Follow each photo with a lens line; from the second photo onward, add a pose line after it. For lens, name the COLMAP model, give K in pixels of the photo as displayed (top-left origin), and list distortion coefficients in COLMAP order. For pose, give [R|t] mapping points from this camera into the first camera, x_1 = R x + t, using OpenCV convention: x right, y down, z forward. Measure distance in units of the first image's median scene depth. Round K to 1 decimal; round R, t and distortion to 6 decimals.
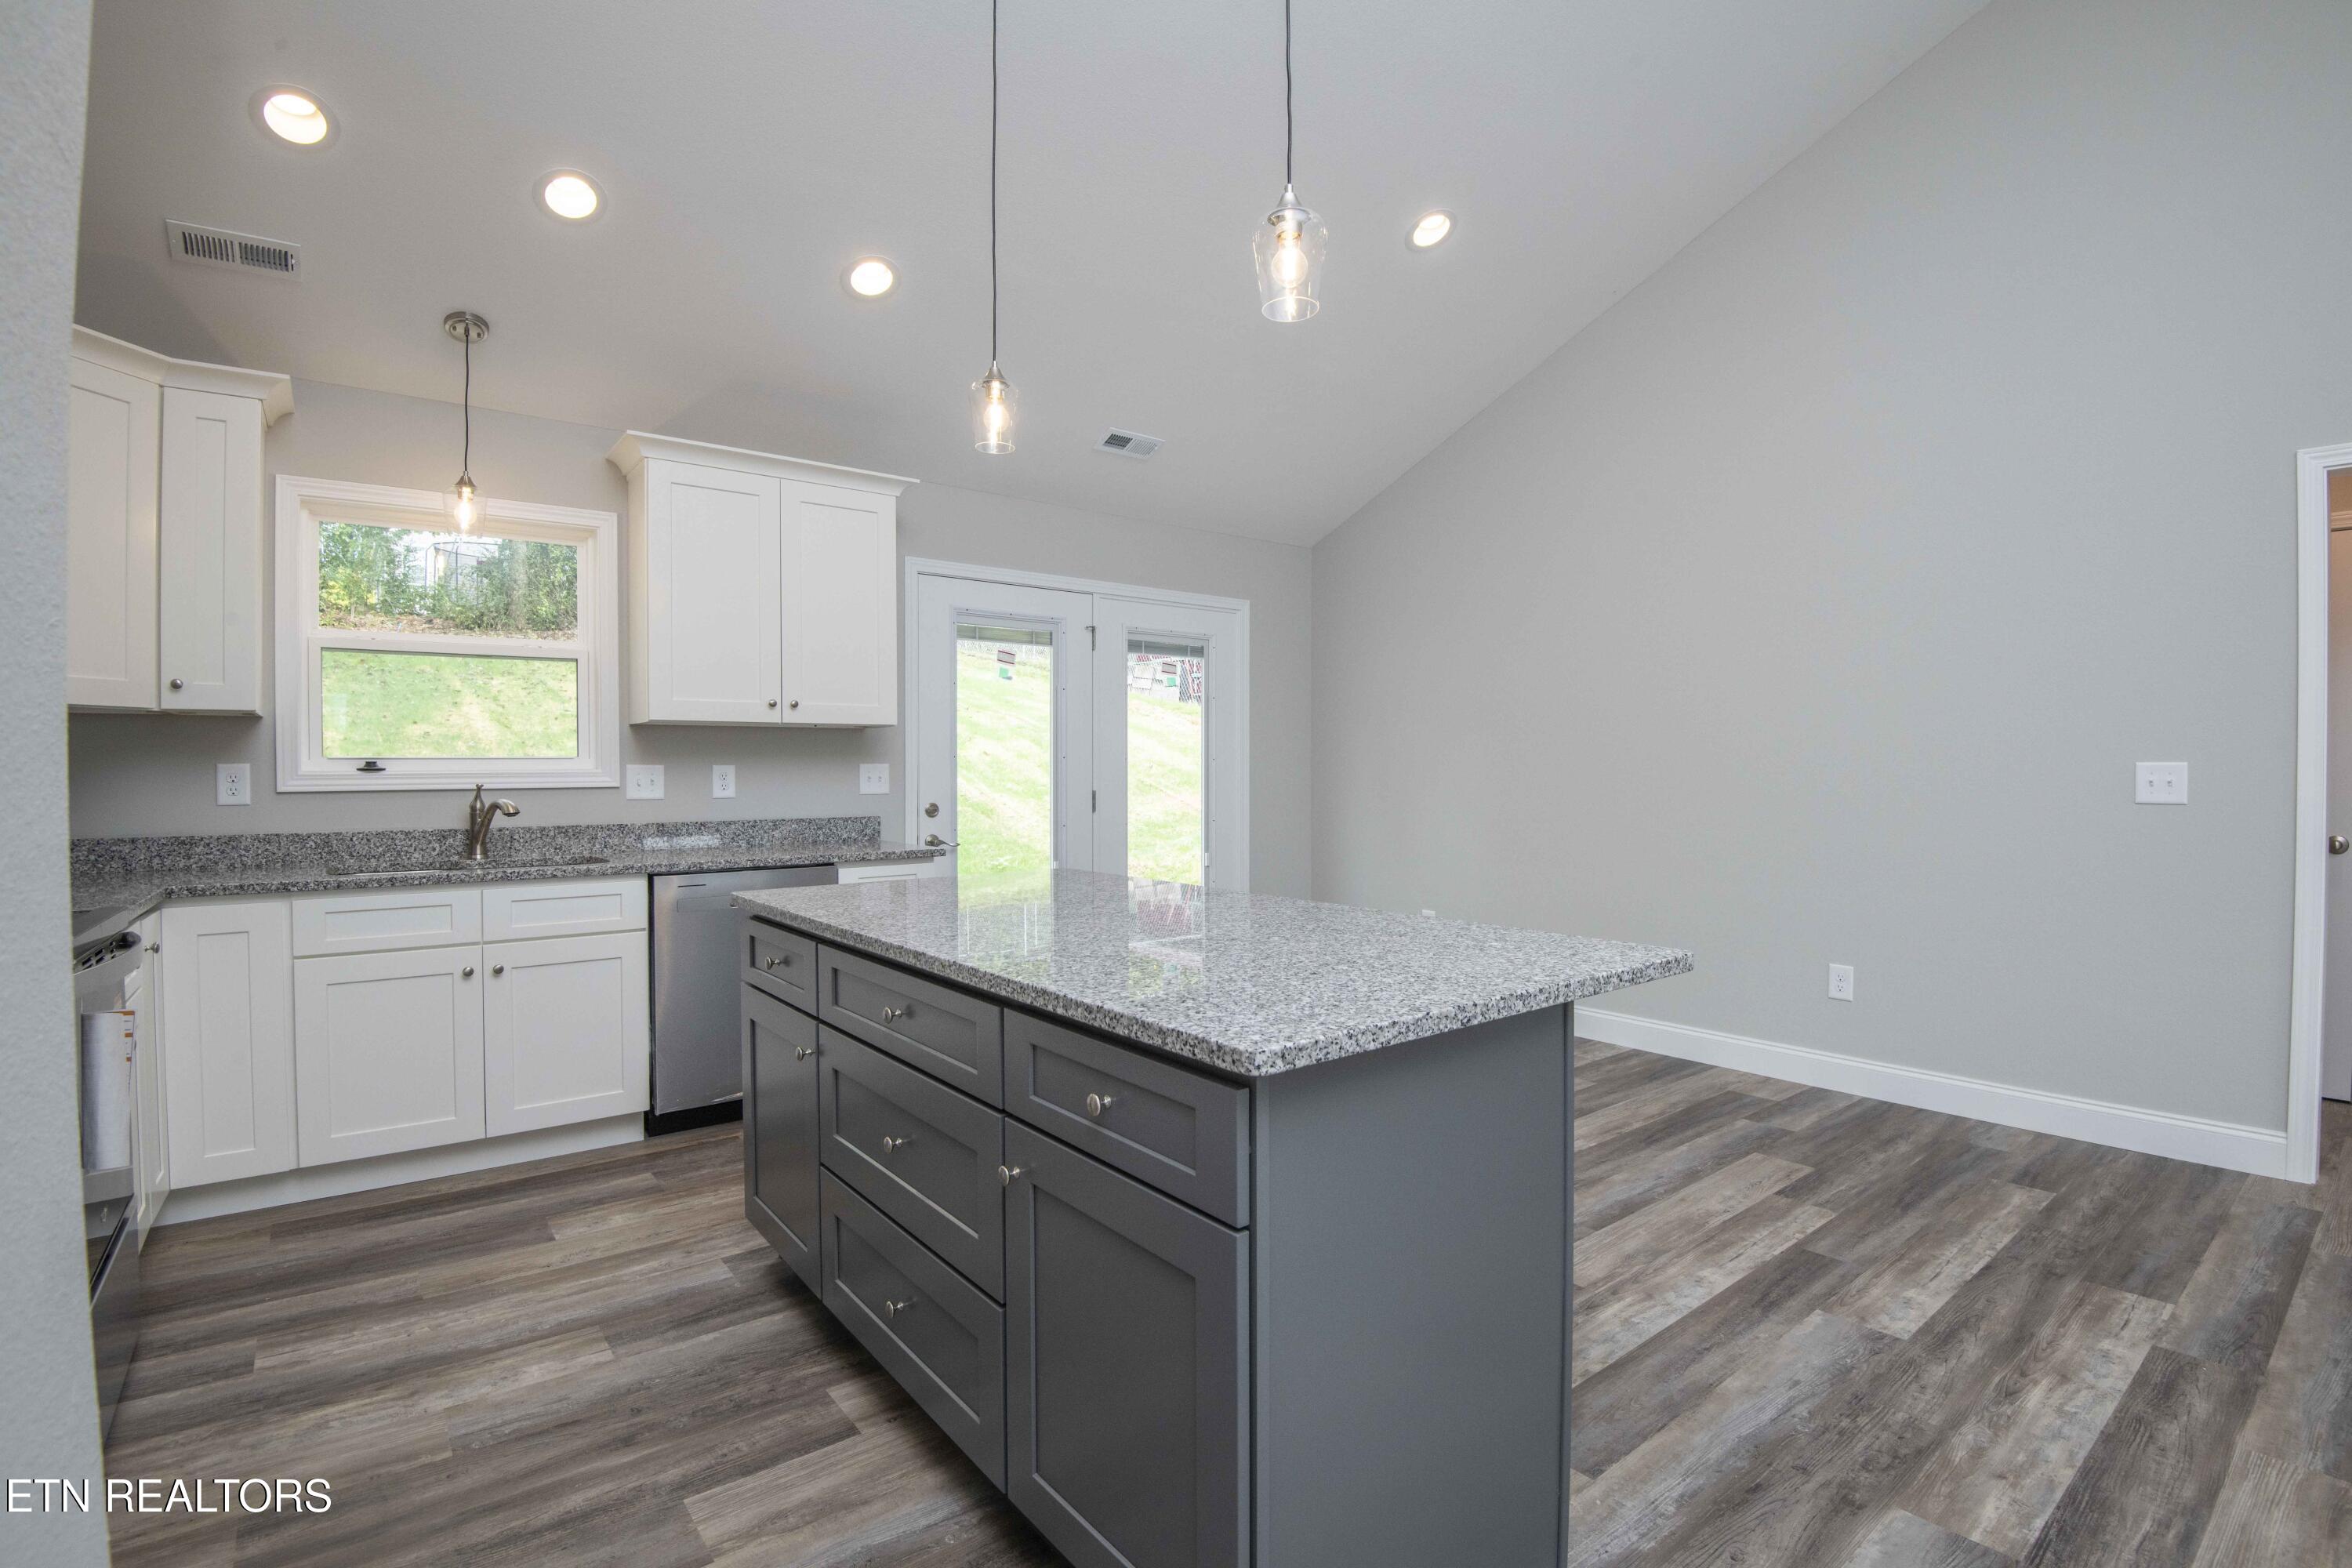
lens RADIAL K [[1088.9, 0, 1176.9], [0, 1088.9, 780.8], [0, 0, 1]] dist [-0.022170, -0.012021]
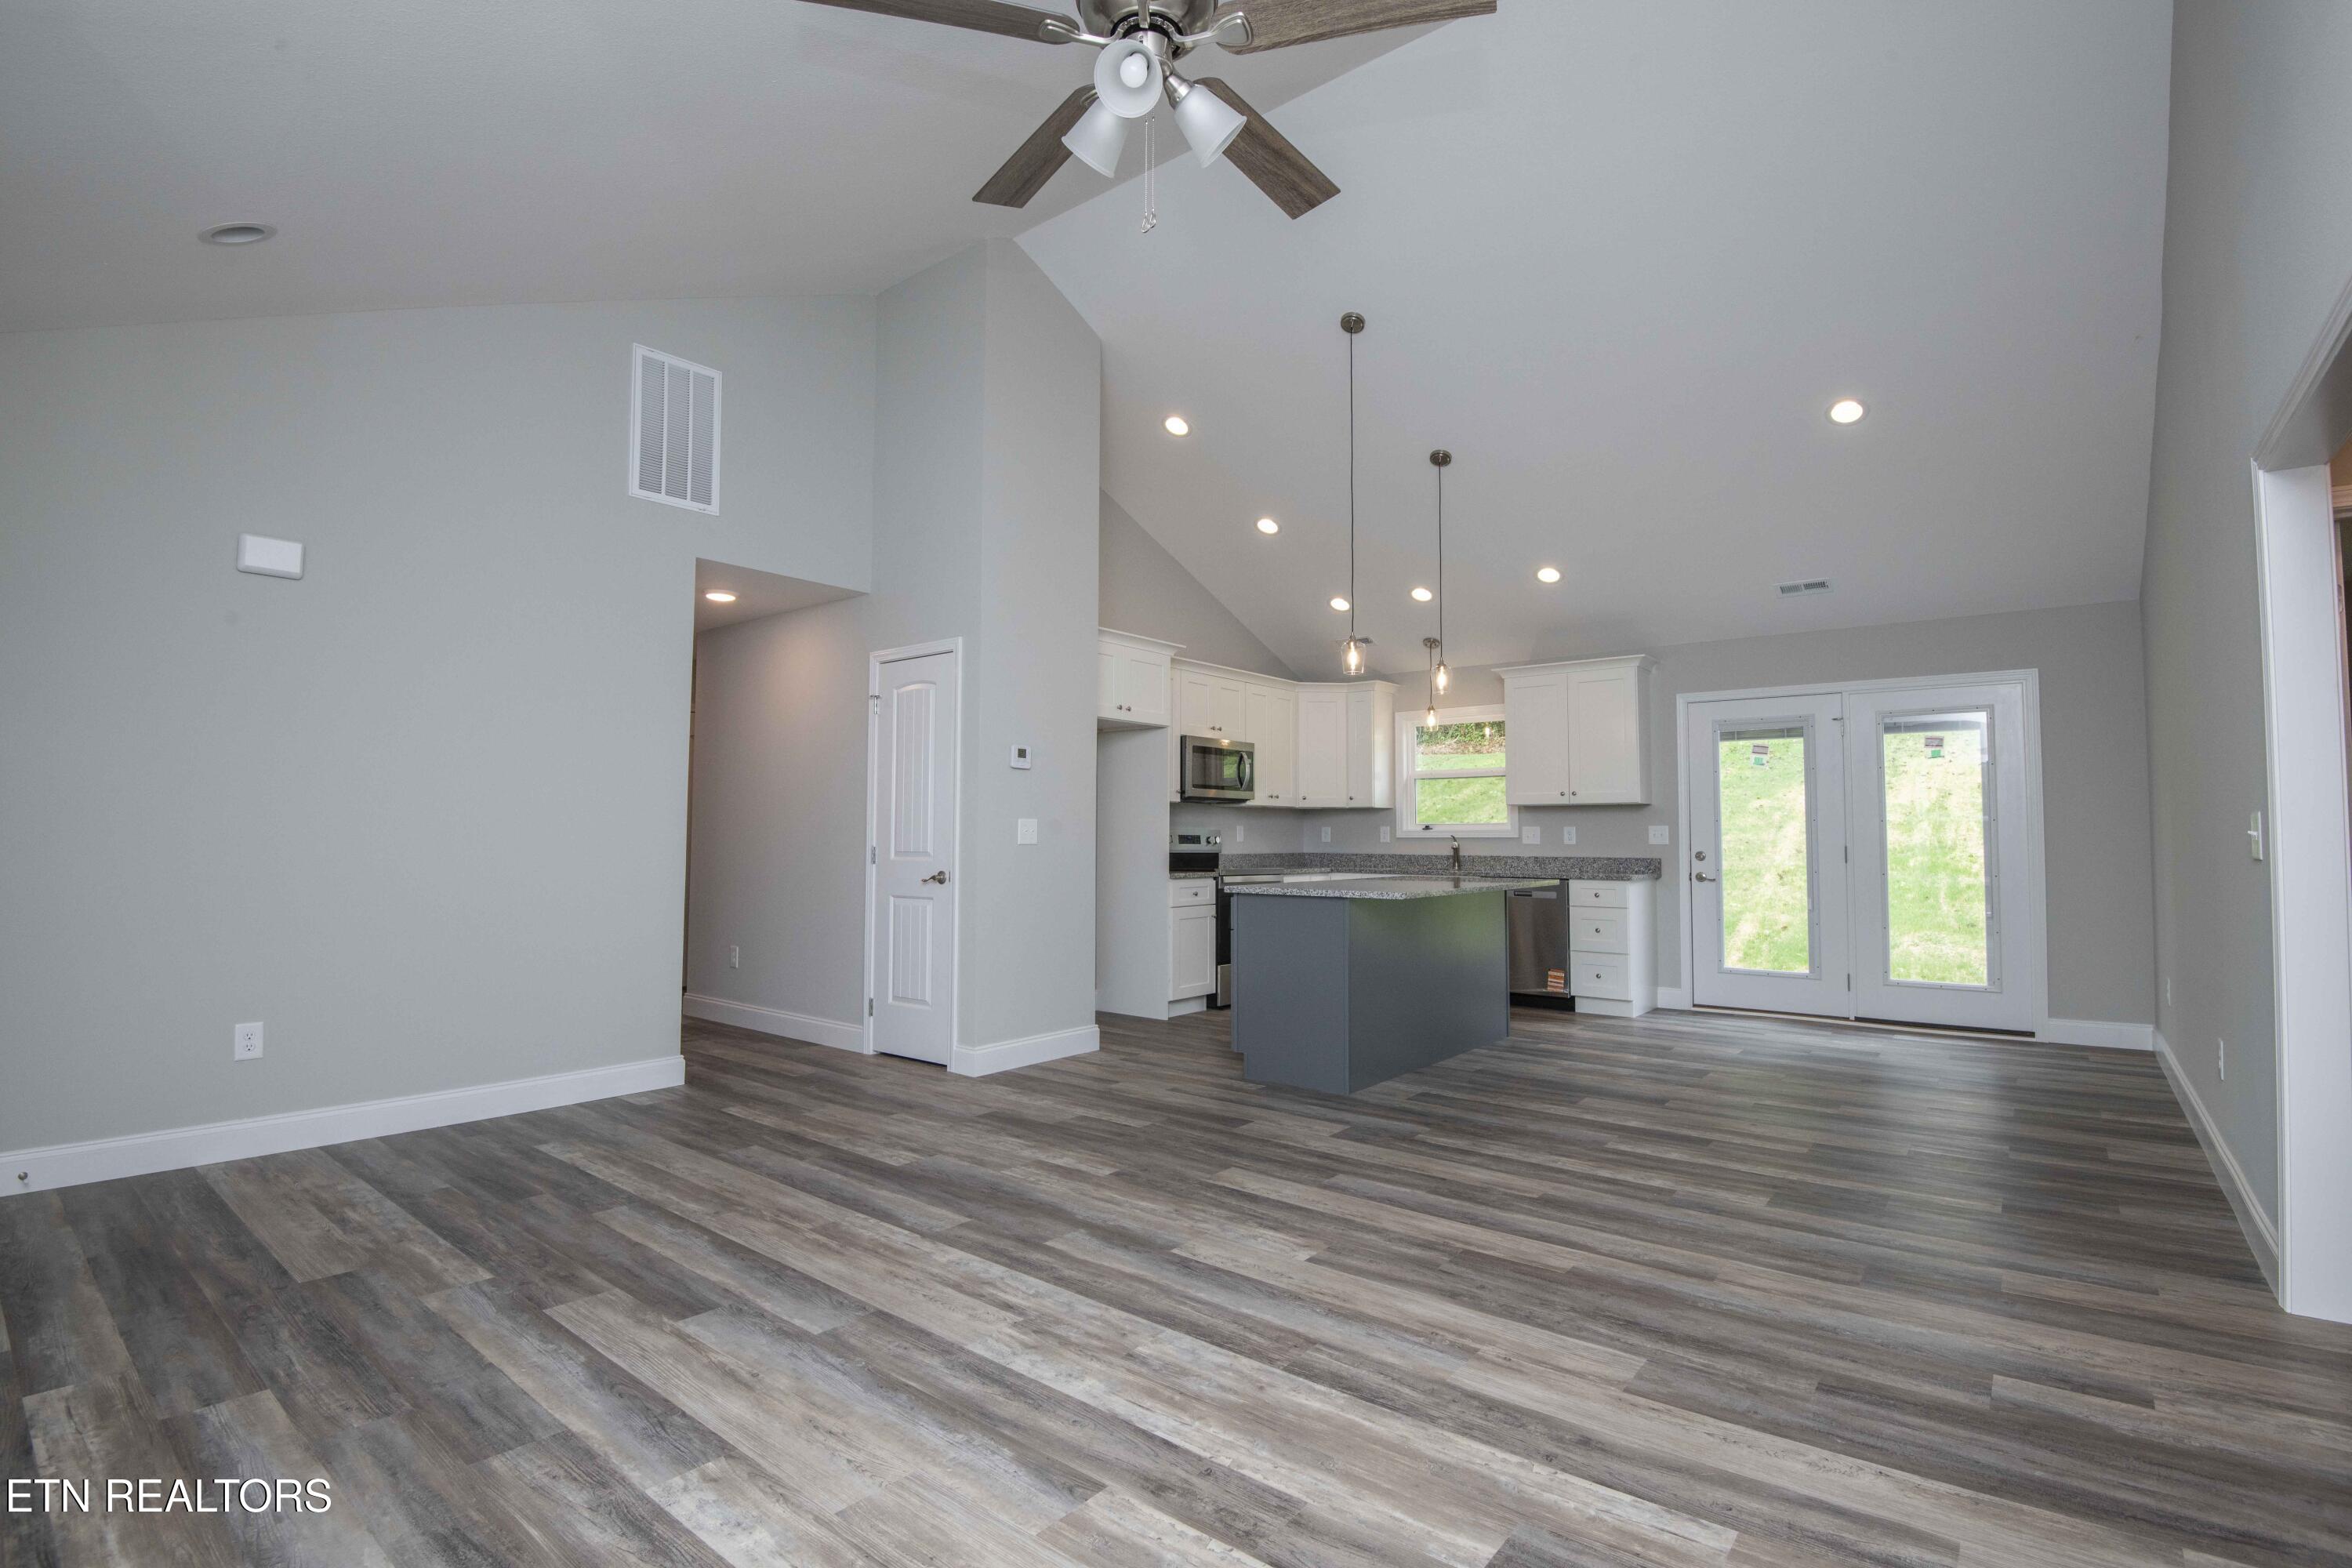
lens RADIAL K [[1088.9, 0, 1191.3], [0, 1088.9, 780.8], [0, 0, 1]] dist [-0.022170, -0.012021]
pose [[0.228757, -0.046760, -0.972360, 1.264375], [-0.009658, 0.998688, -0.050298, 0.007165], [0.973436, 0.020897, 0.228005, -0.052391]]
